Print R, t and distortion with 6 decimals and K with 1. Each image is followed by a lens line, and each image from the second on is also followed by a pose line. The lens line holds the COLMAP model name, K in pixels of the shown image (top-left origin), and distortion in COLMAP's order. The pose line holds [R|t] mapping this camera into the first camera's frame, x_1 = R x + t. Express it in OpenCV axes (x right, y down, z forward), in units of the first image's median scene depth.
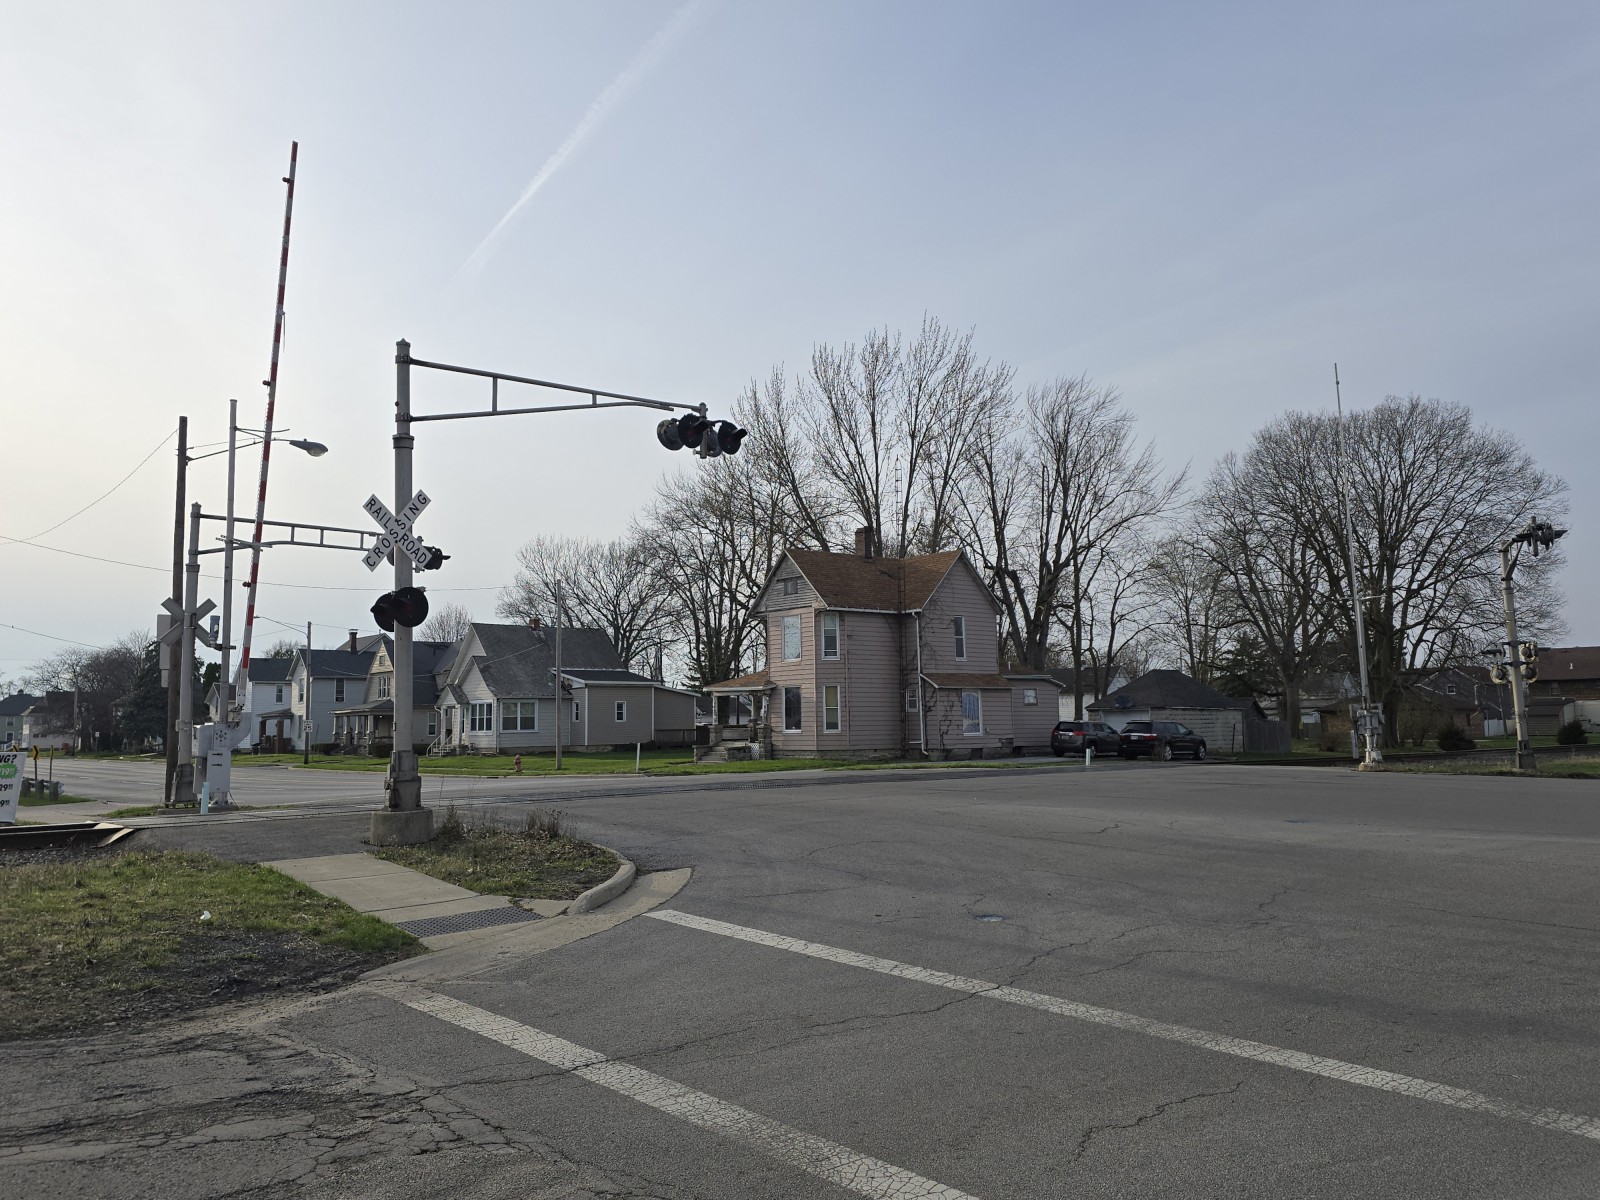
lens RADIAL K [[1250.5, 0, 820.6], [0, 1250.5, 565.3], [0, 0, 1]] dist [0.069292, -0.092560]
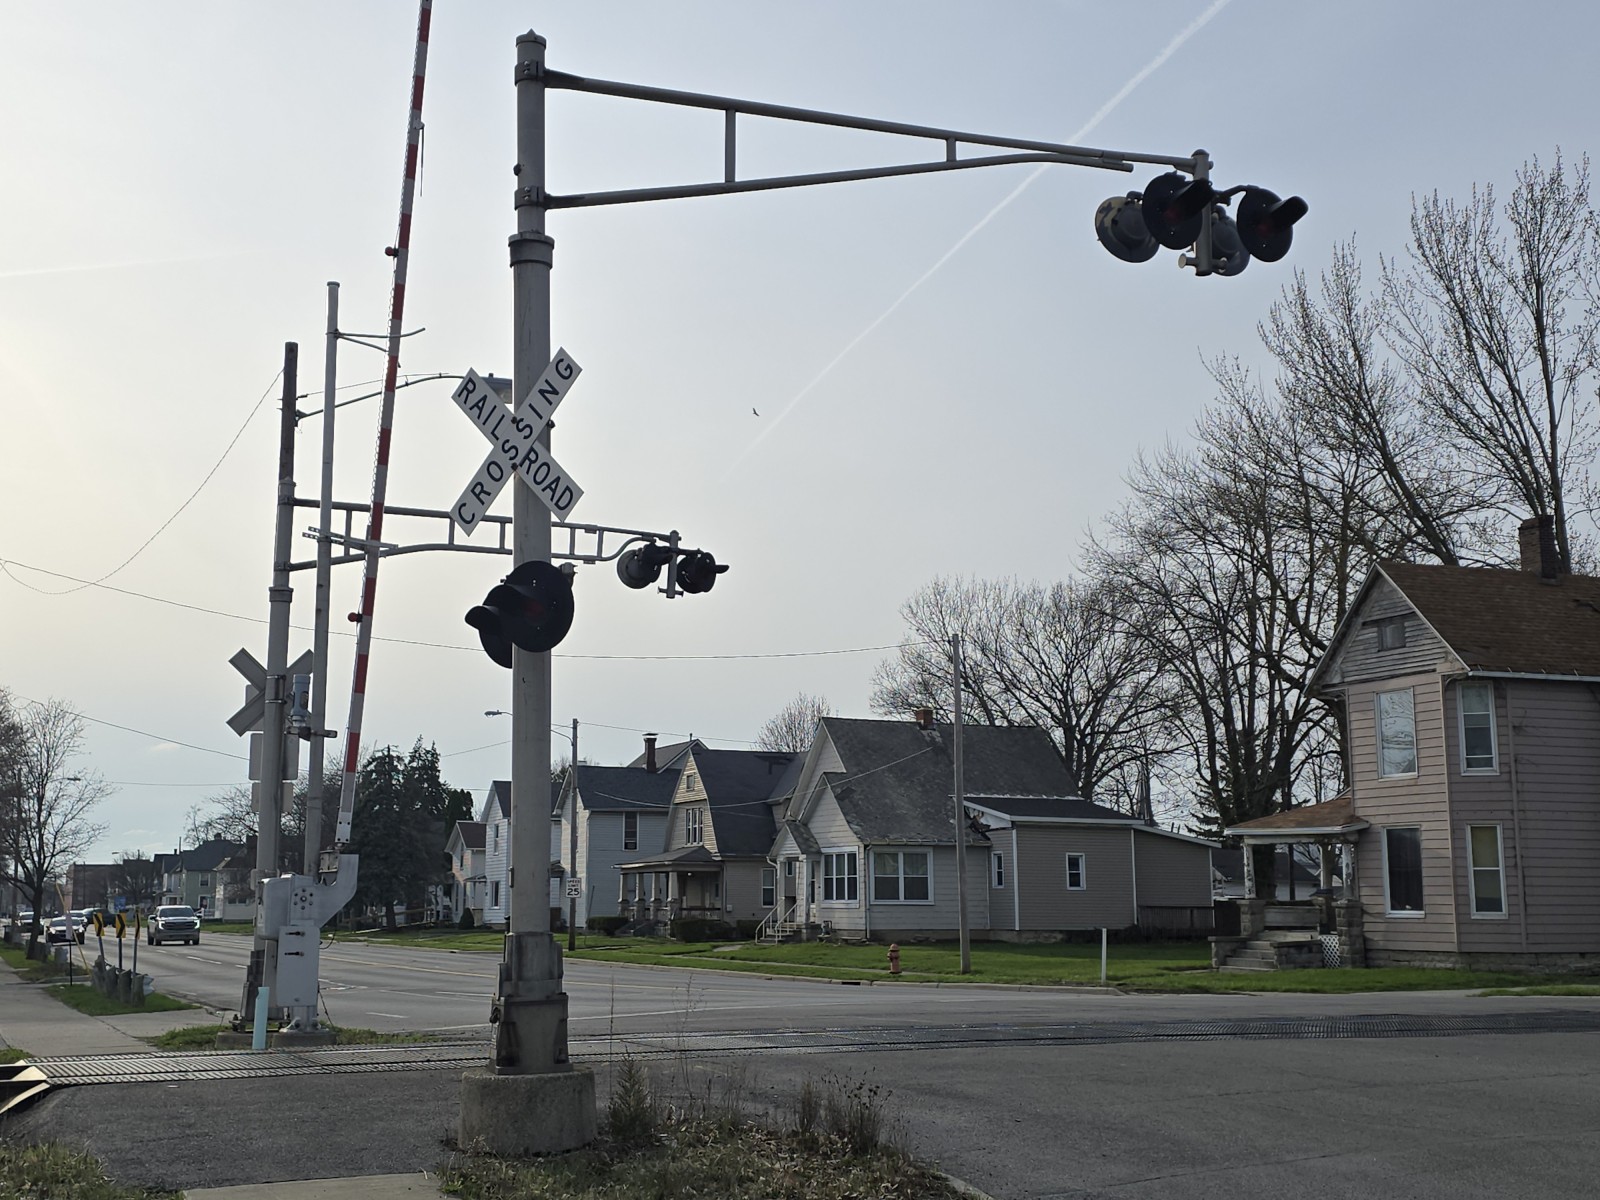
lens RADIAL K [[1897.7, 0, 800.0], [0, 1897.7, 600.0], [0, 0, 1]] dist [0.247305, -0.809226]
pose [[0.952290, -0.033275, -0.303375, -0.012079], [0.024498, 0.999165, -0.032692, 0.019735], [0.304209, 0.023700, 0.952310, 0.138324]]
